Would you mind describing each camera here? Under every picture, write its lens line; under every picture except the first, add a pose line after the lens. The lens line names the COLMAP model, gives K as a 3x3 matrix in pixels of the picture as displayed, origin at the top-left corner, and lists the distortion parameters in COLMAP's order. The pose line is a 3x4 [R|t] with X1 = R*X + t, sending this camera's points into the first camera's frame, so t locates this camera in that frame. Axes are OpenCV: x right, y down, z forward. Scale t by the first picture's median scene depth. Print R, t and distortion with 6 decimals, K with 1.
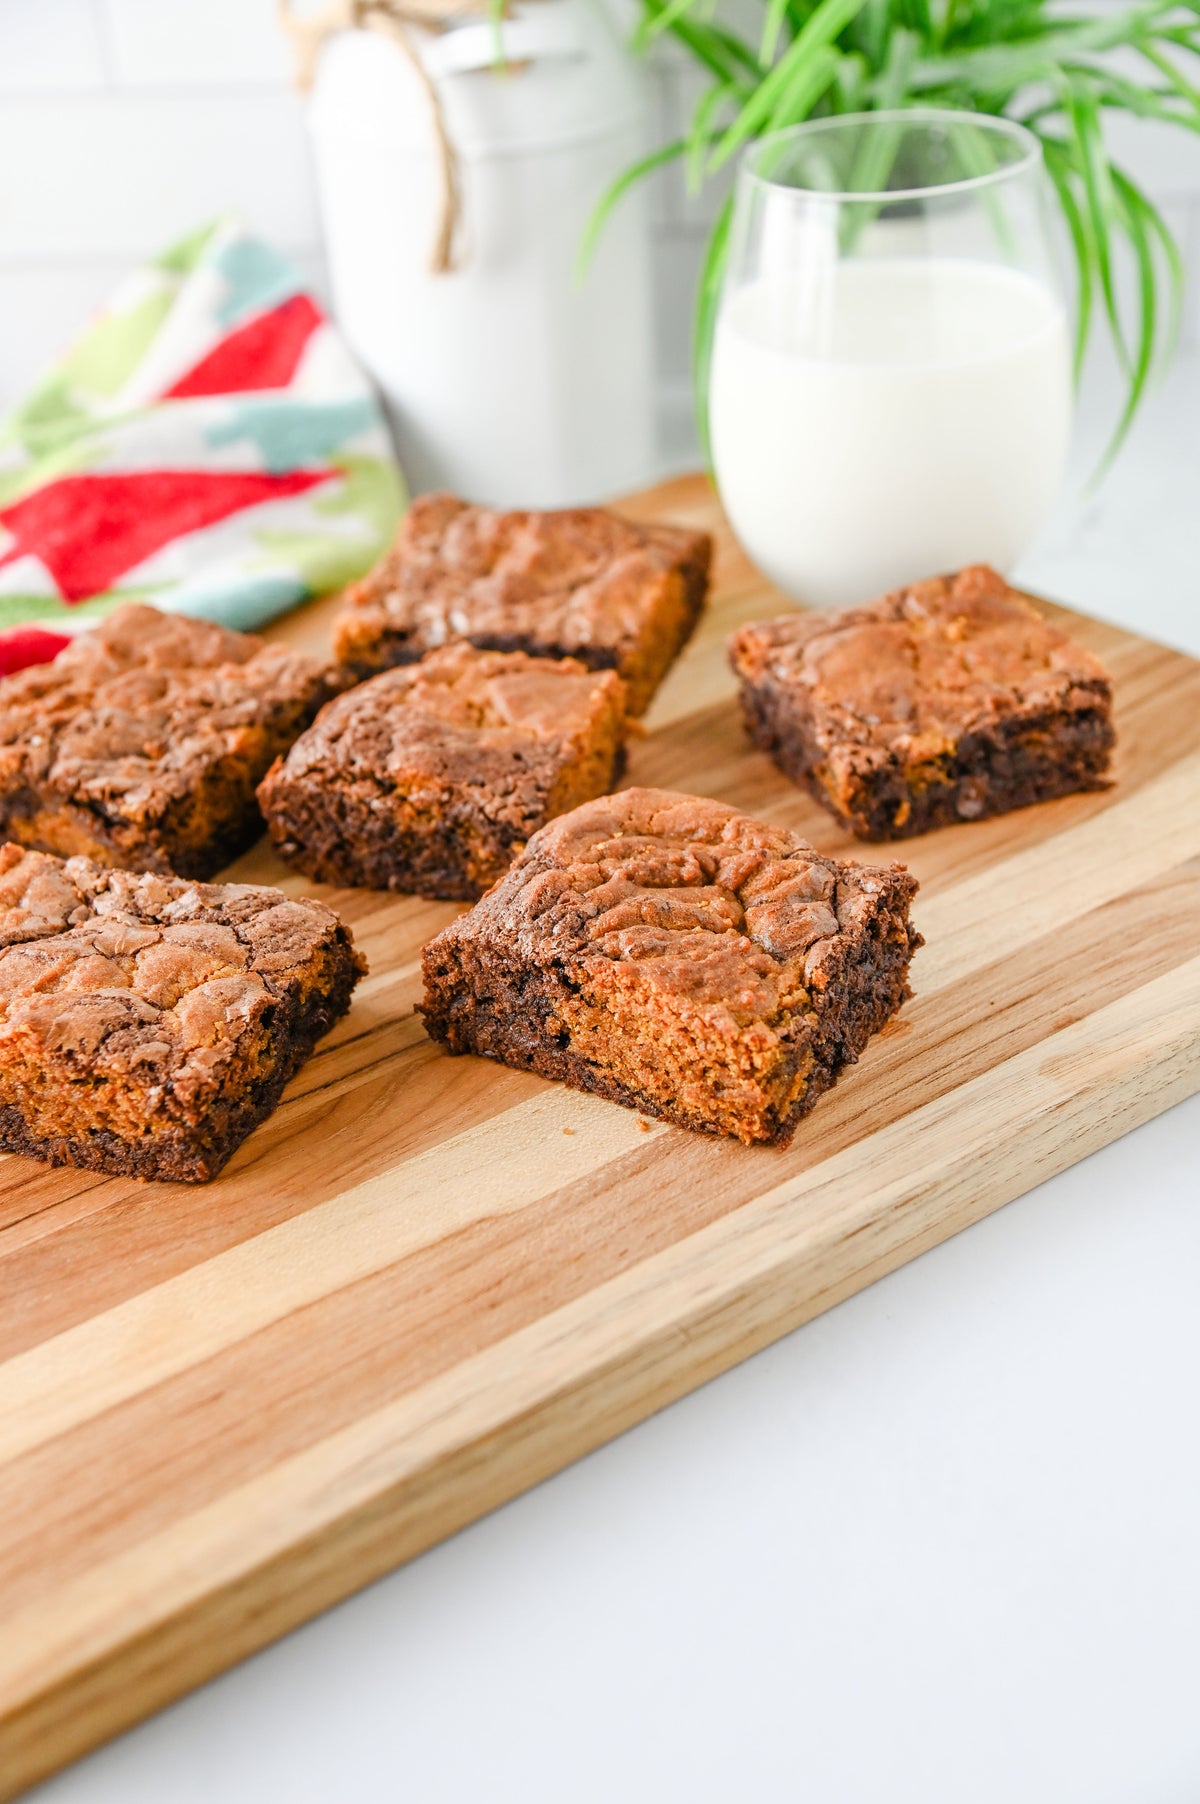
lens RADIAL K [[2321.4, 0, 600.0], [0, 2321.4, 902.0], [0, 0, 1]] dist [0.095240, -0.002986]
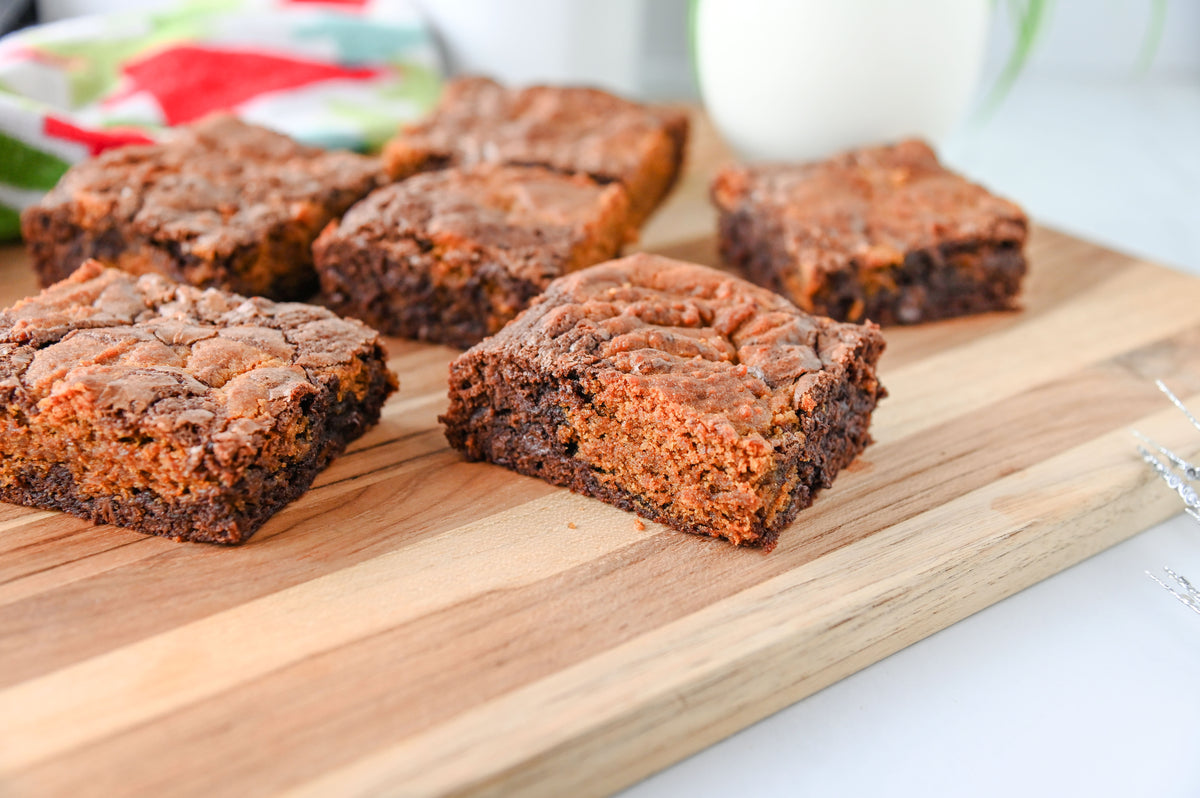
lens RADIAL K [[1516.8, 0, 602.7], [0, 1516.8, 400.8], [0, 0, 1]] dist [0.072016, -0.023449]
pose [[0.996240, 0.074547, 0.044135, -0.034654], [-0.070149, 0.993101, -0.093961, 0.103877], [-0.050835, 0.090512, 0.994597, 0.271395]]
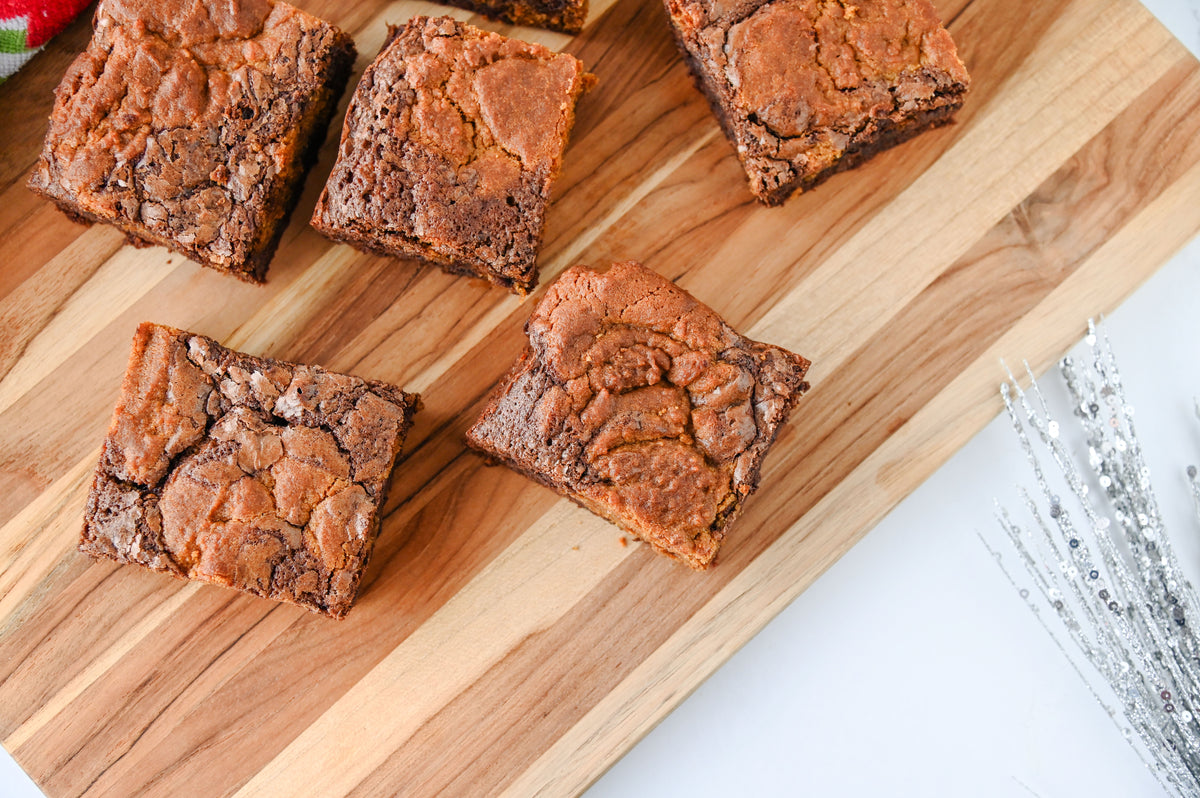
lens RADIAL K [[1567.8, 0, 603.8], [0, 1567.8, 395.2], [0, 0, 1]] dist [0.113465, 0.025182]
pose [[0.994681, -0.069792, 0.075751, -0.065444], [-0.014277, 0.634921, 0.772445, -0.761353], [-0.102006, -0.769418, 0.630547, 0.403218]]
